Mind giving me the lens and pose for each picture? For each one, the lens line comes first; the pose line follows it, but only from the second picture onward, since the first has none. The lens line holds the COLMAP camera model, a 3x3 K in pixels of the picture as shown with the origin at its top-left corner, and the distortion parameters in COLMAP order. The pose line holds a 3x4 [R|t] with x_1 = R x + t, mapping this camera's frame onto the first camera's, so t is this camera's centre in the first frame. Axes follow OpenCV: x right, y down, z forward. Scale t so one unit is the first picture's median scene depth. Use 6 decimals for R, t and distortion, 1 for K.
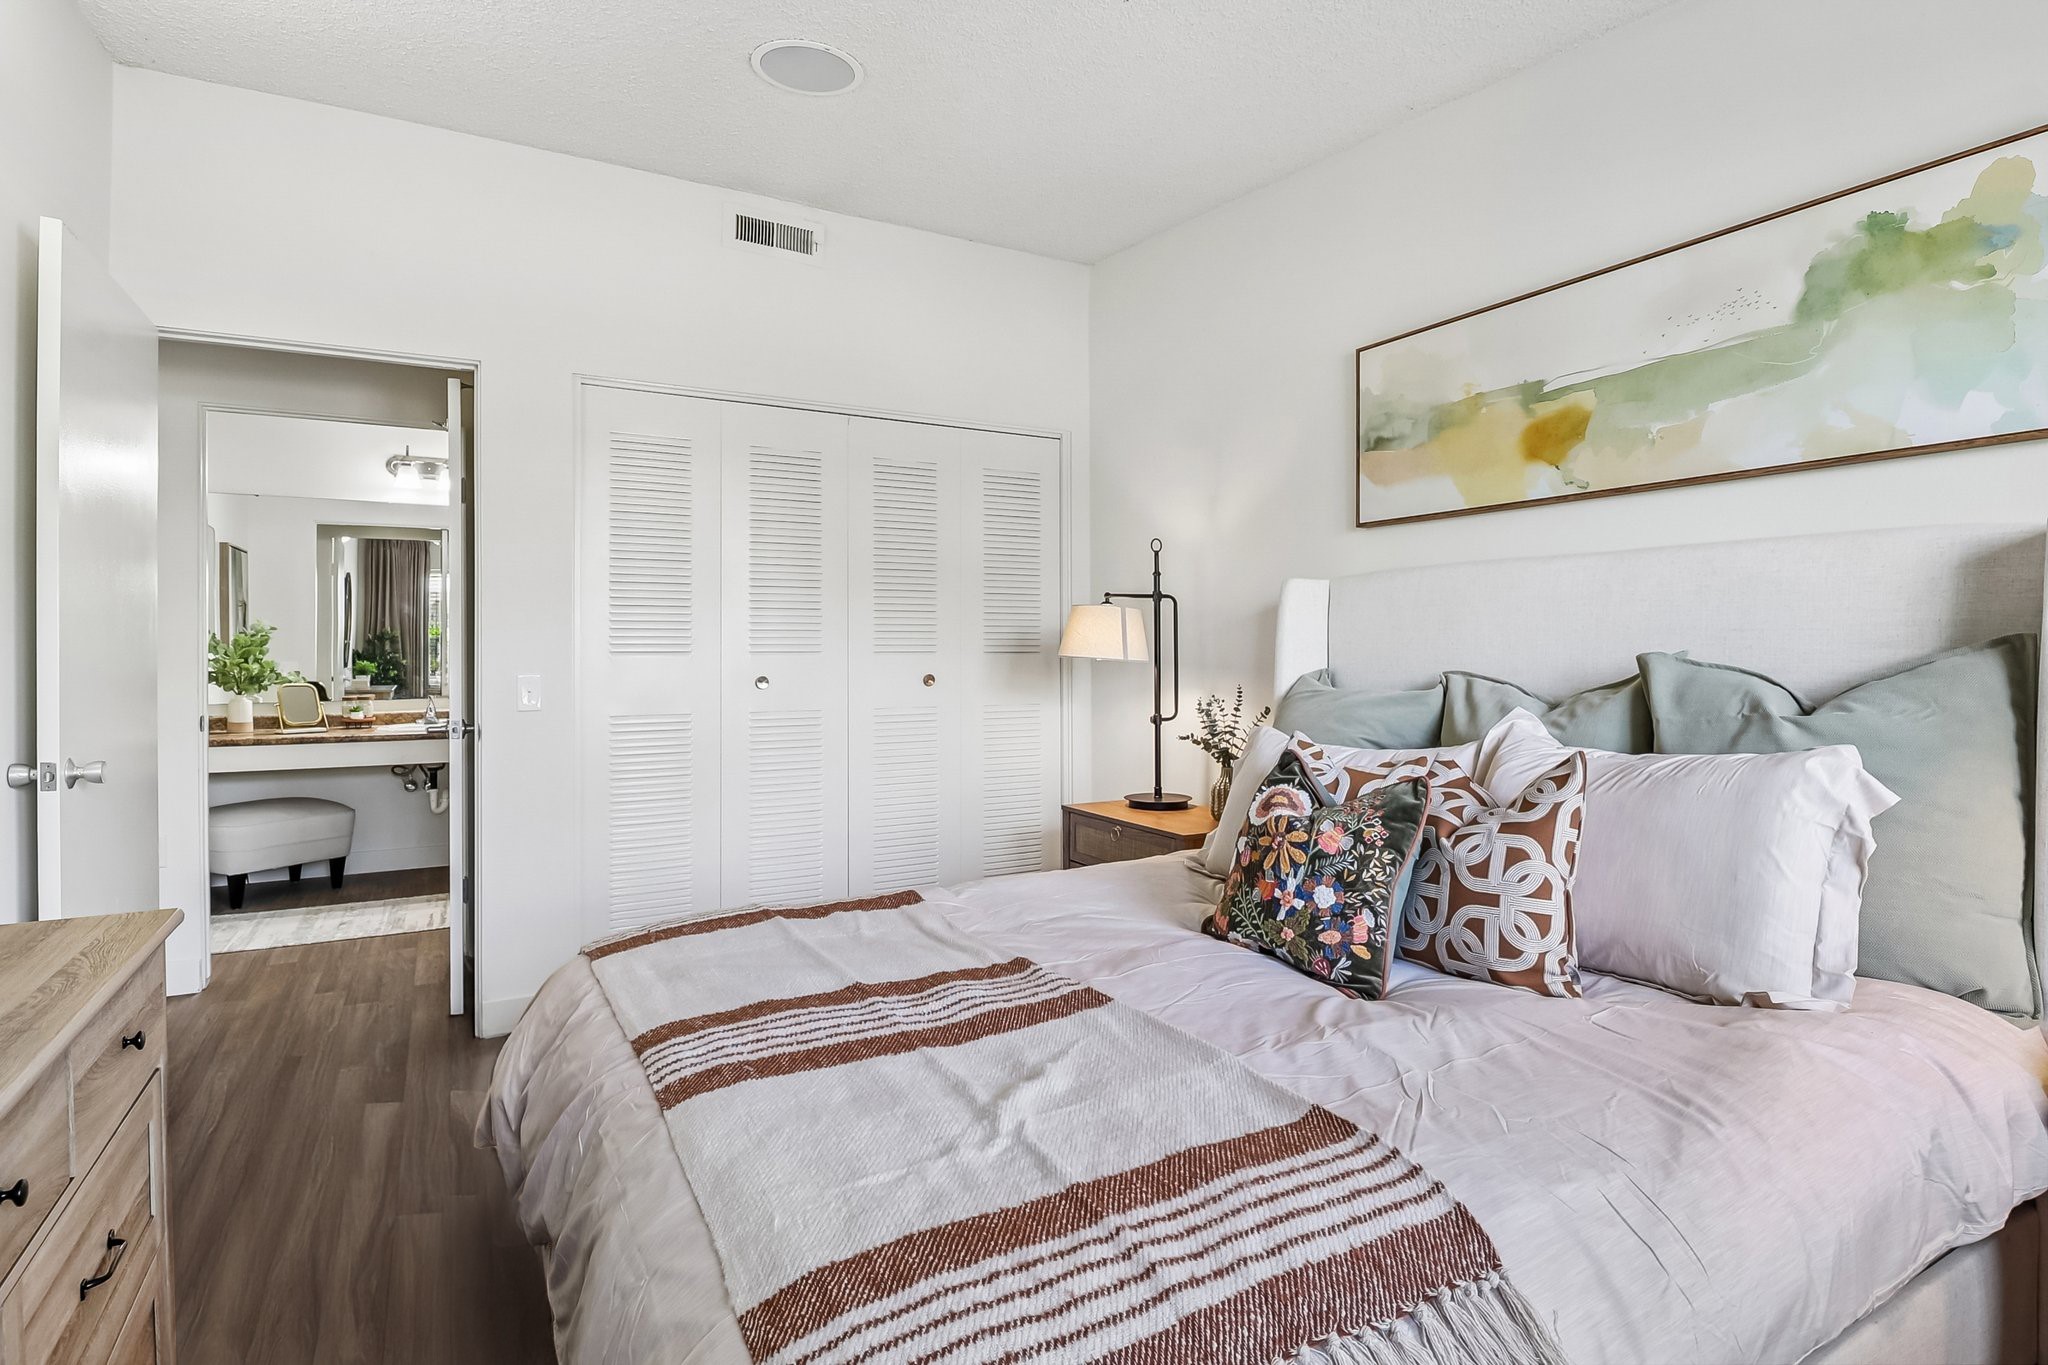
lens RADIAL K [[1050.4, 0, 1024.9], [0, 1050.4, 655.9], [0, 0, 1]] dist [0.007377, -0.016283]
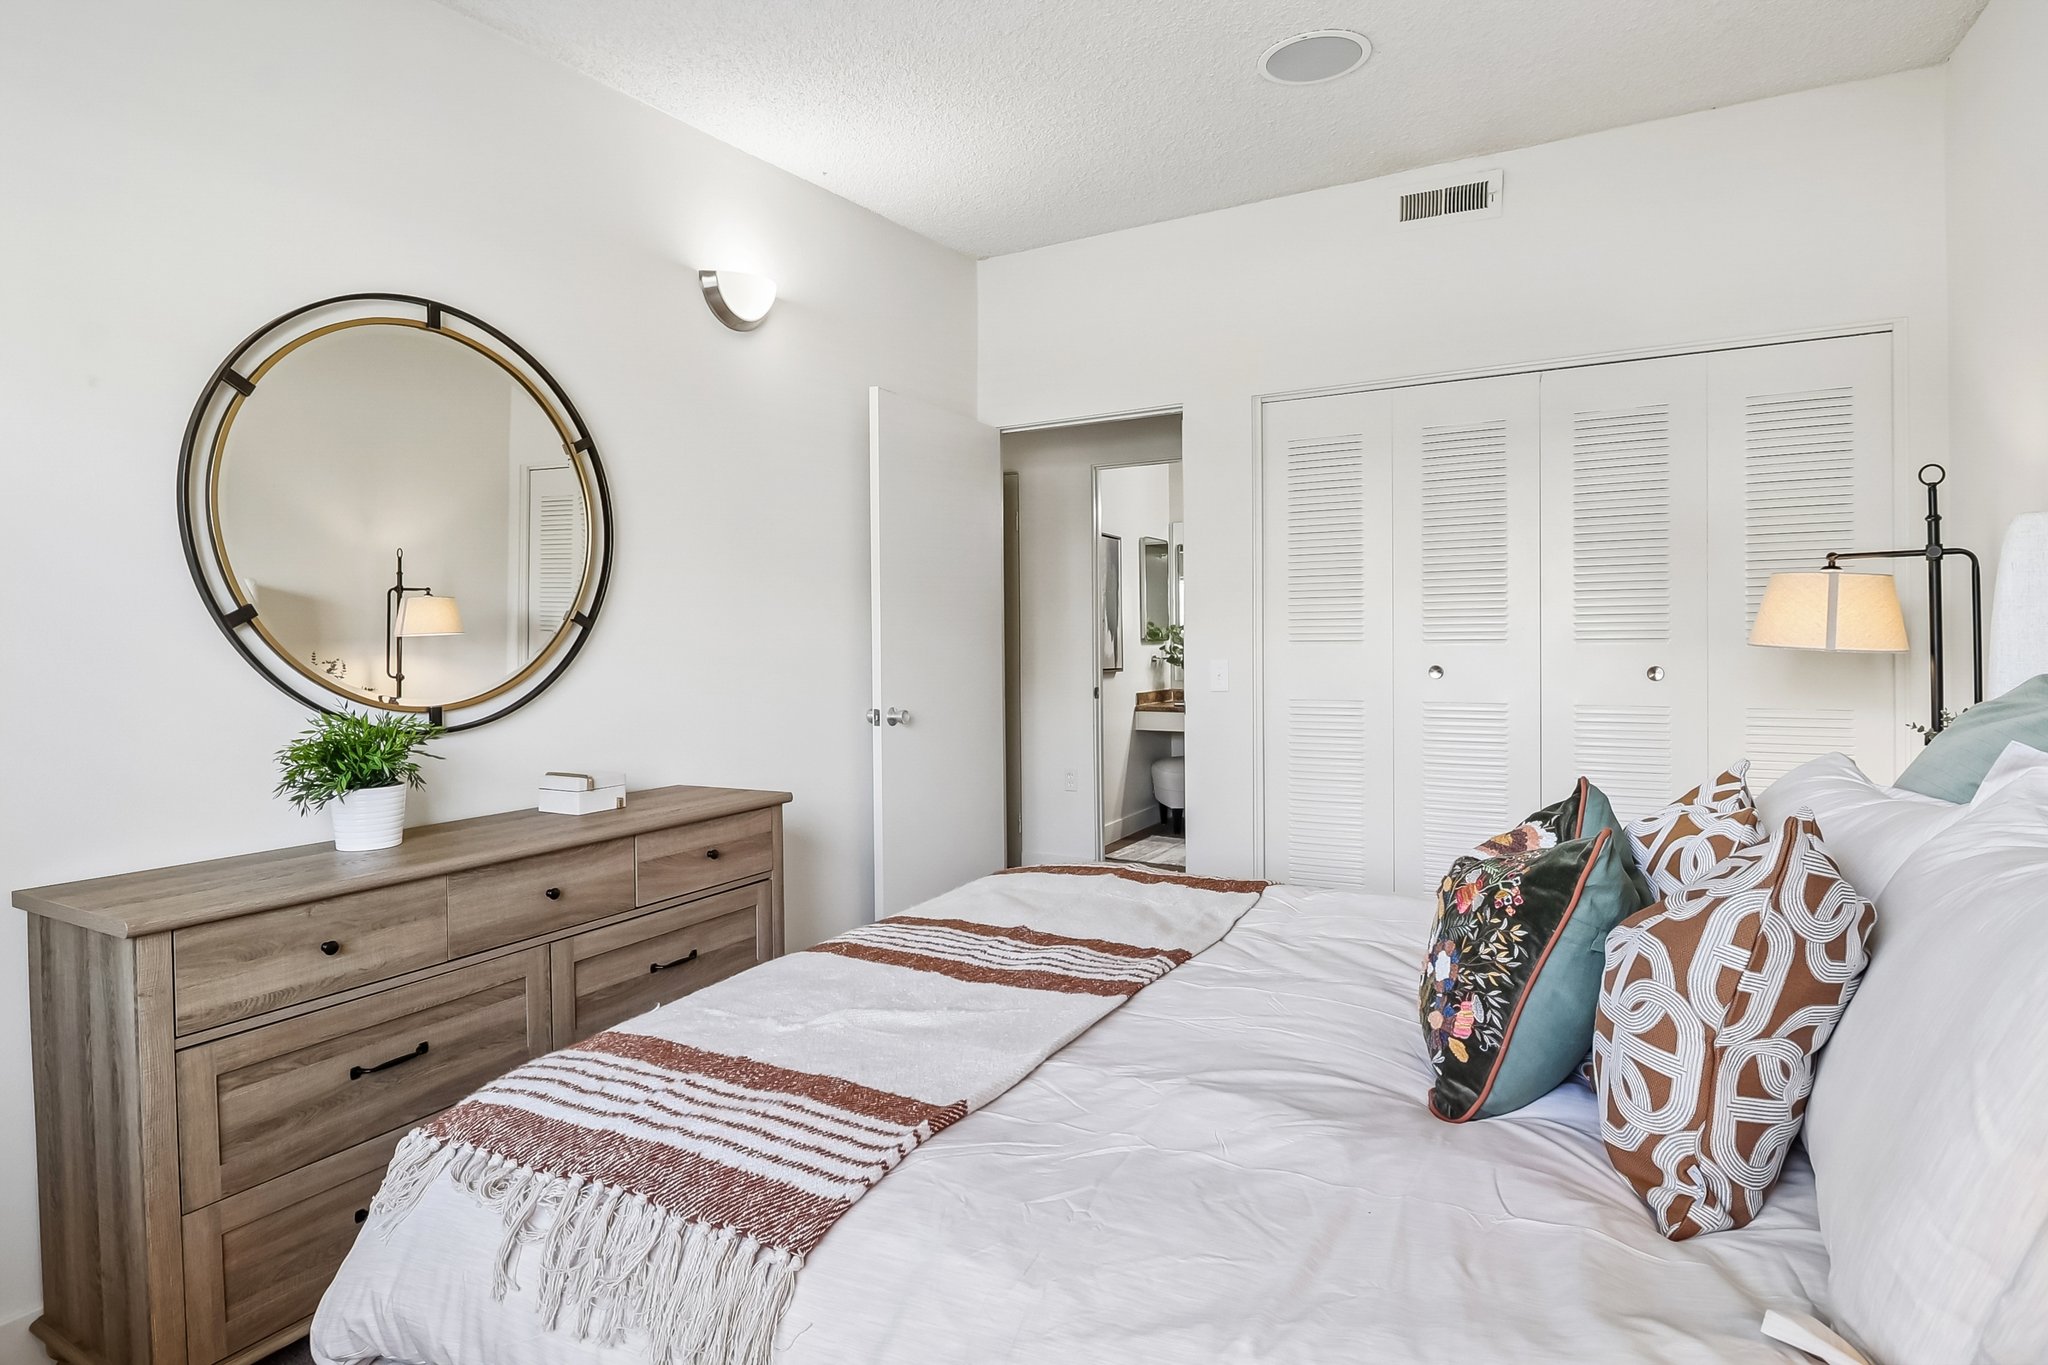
lens RADIAL K [[1050.4, 0, 1024.9], [0, 1050.4, 655.9], [0, 0, 1]] dist [0.007377, -0.016283]
pose [[0.535833, 0.007757, -0.844288, 0.773341], [0.003477, 0.999929, 0.011394, -0.003114], [0.844317, -0.009041, 0.535768, 0.352259]]
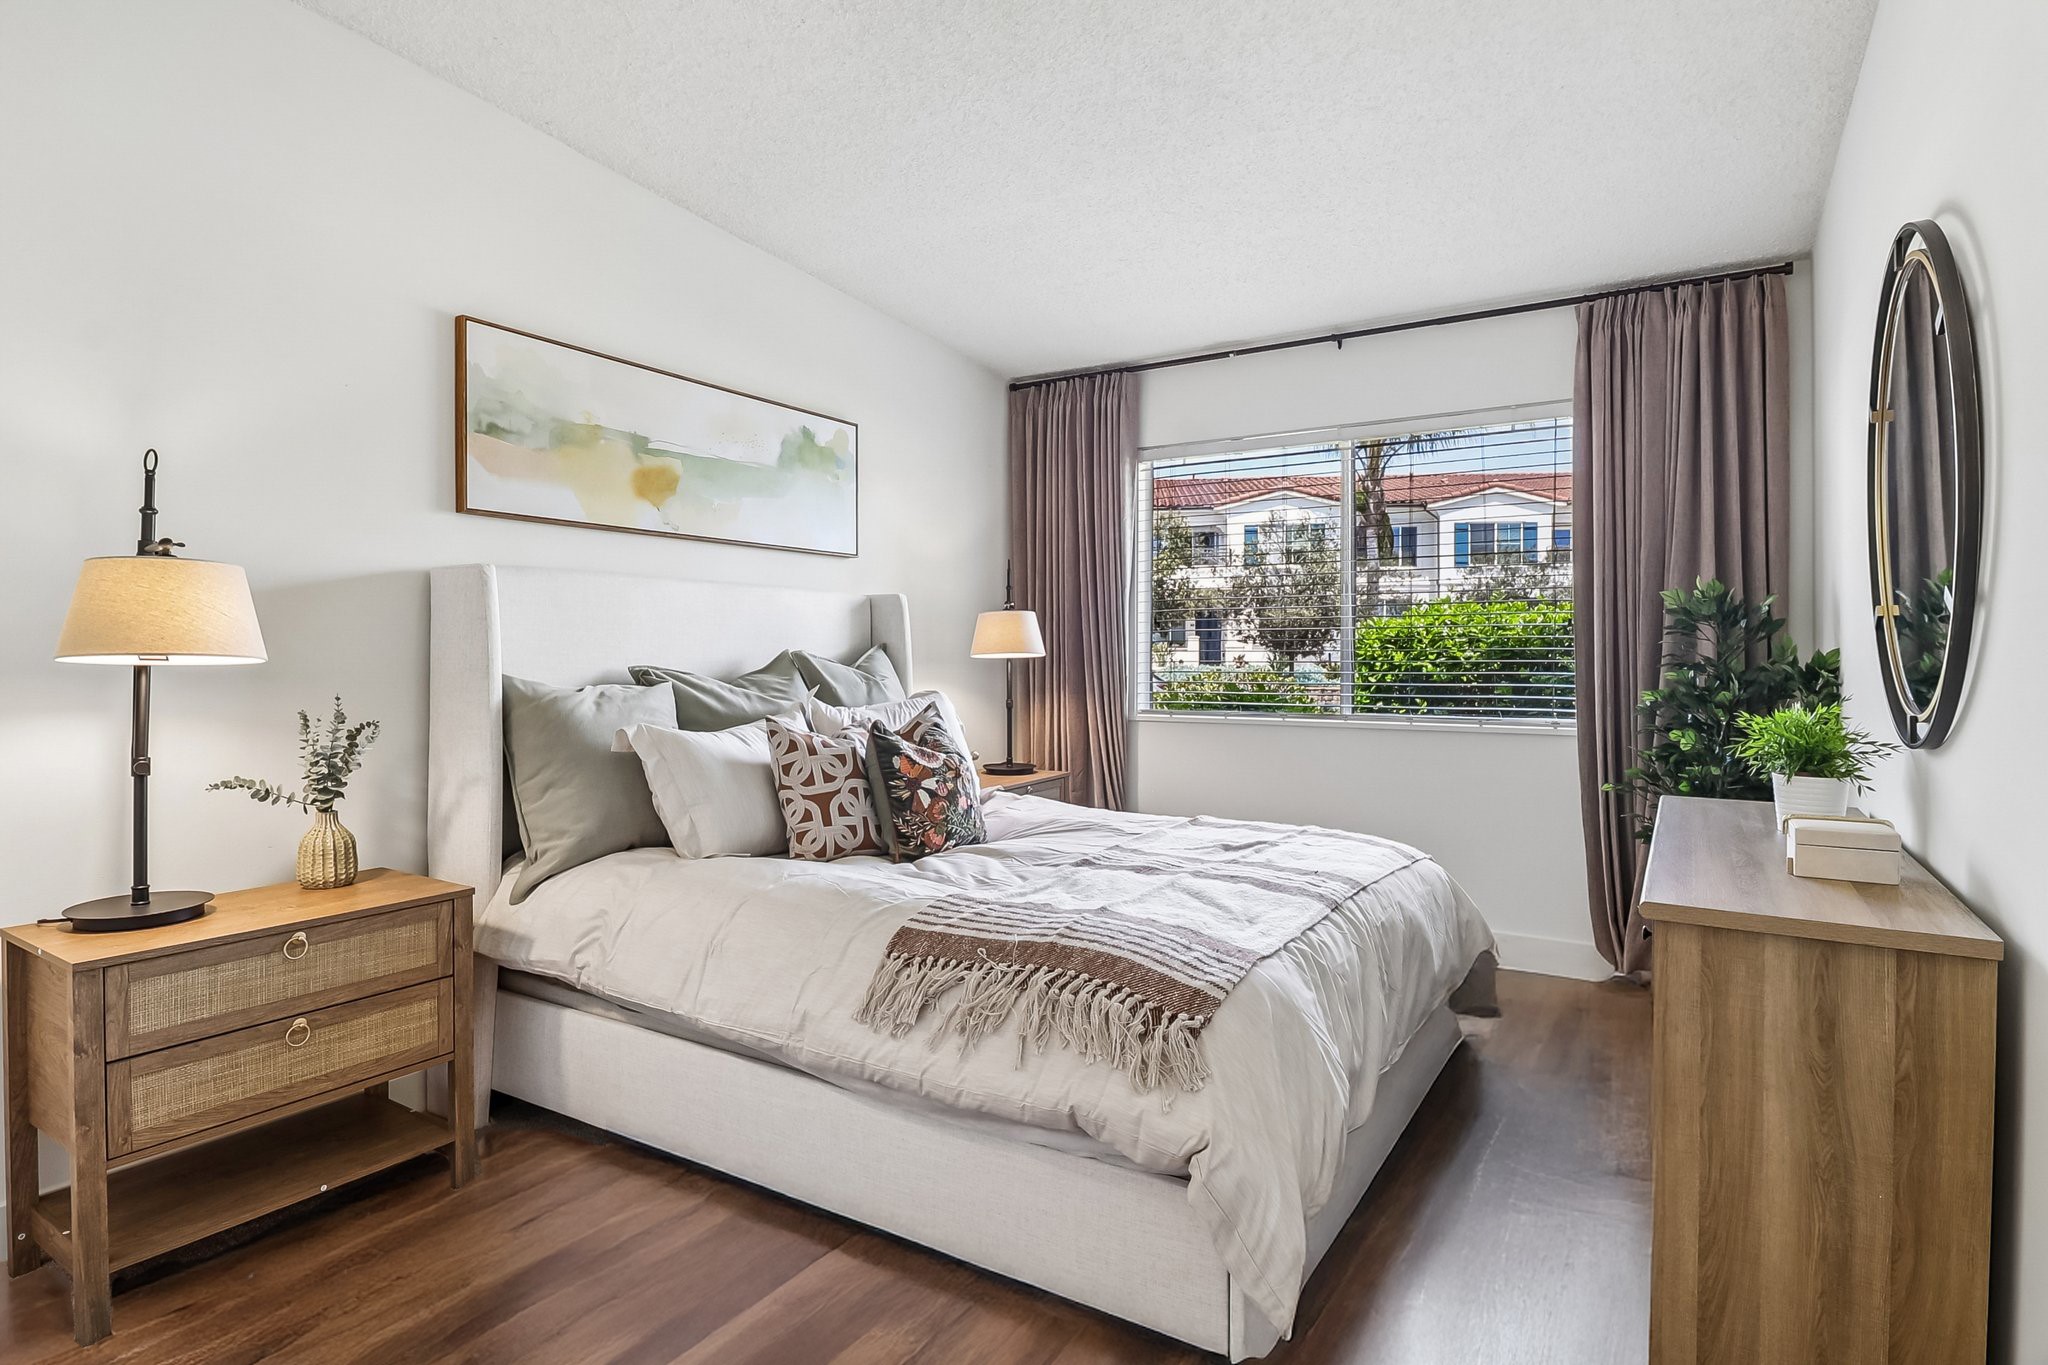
lens RADIAL K [[1050.4, 0, 1024.9], [0, 1050.4, 655.9], [0, 0, 1]] dist [0.007377, -0.016283]
pose [[-0.473954, 0.000011, 0.880549, -1.248877], [0.003419, 0.999992, 0.001828, 0.004286], [-0.880543, 0.003877, -0.473951, 1.758970]]
